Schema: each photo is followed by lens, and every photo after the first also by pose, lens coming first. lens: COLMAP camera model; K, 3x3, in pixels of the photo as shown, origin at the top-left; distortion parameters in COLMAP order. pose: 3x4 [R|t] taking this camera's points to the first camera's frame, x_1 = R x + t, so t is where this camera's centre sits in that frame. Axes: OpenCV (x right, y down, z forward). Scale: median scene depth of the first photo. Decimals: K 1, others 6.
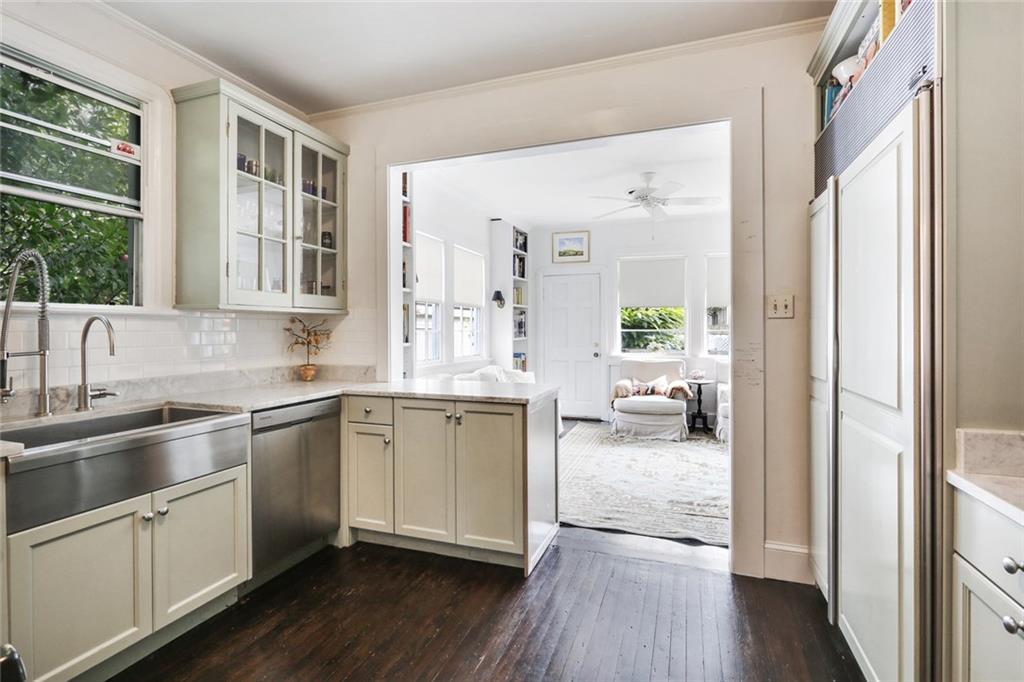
lens RADIAL K [[489.3, 0, 514.1], [0, 489.3, 339.3], [0, 0, 1]] dist [-0.013233, 0.000479]
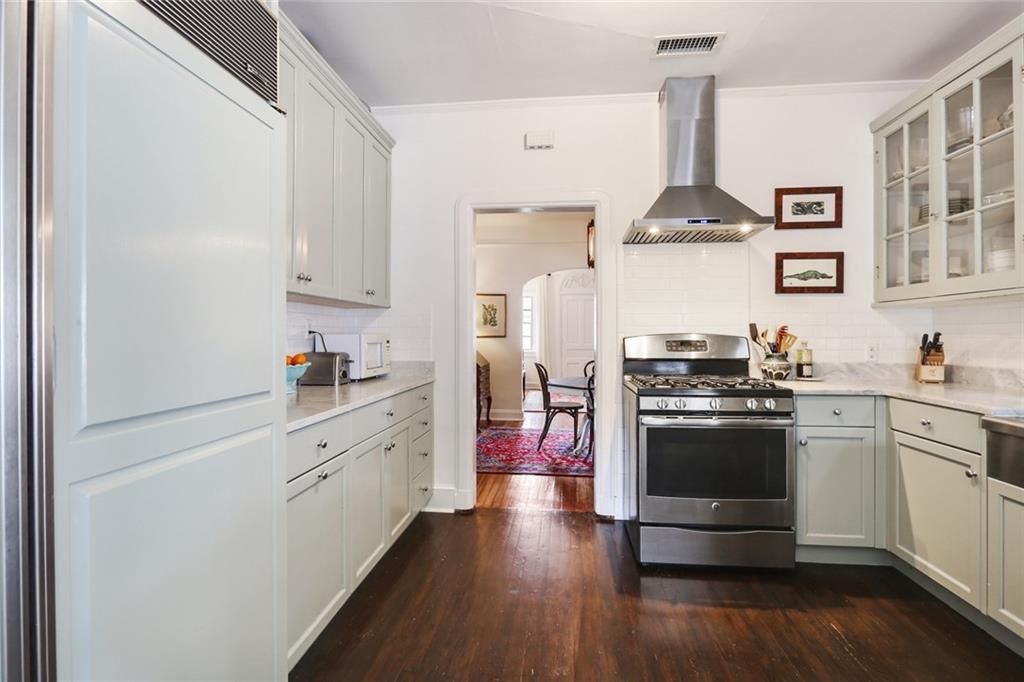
lens RADIAL K [[489.3, 0, 514.0], [0, 489.3, 338.4], [0, 0, 1]] dist [-0.013233, 0.000479]
pose [[-0.973221, 0.002241, -0.229862, 0.194615], [-0.002936, 0.999750, 0.022179, -0.002927], [0.229855, 0.022260, -0.972970, 0.708131]]
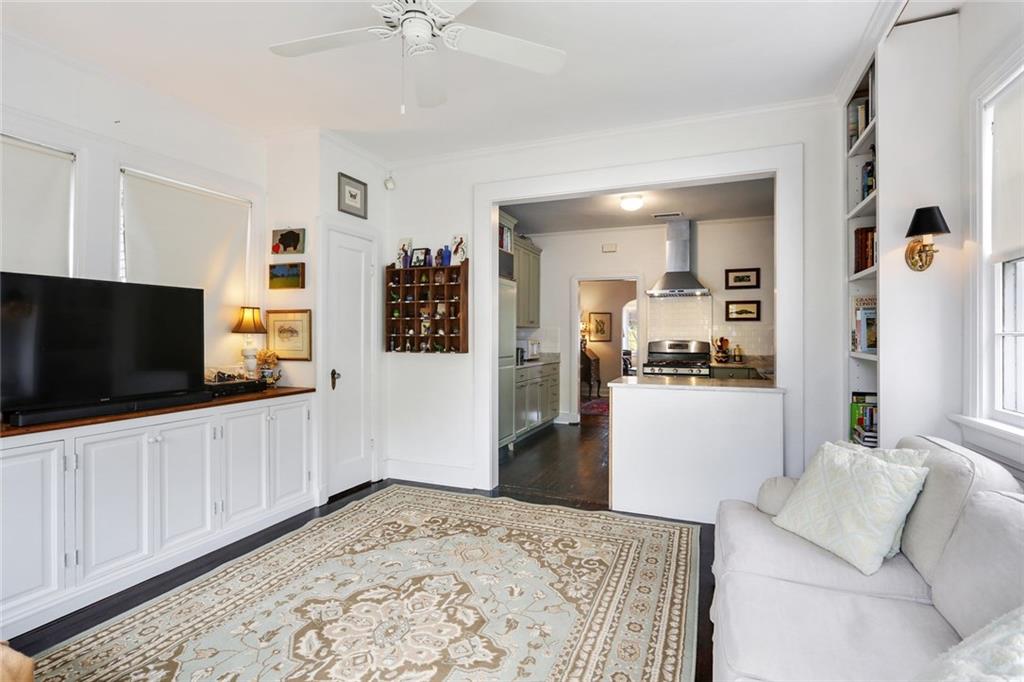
lens RADIAL K [[489.3, 0, 512.0], [0, 489.3, 340.7], [0, 0, 1]] dist [-0.013233, 0.000479]
pose [[-0.998743, -0.003424, 0.050013, 0.225695], [-0.002359, 0.999769, 0.021344, -0.031804], [-0.050075, 0.021199, -0.998520, 1.836295]]
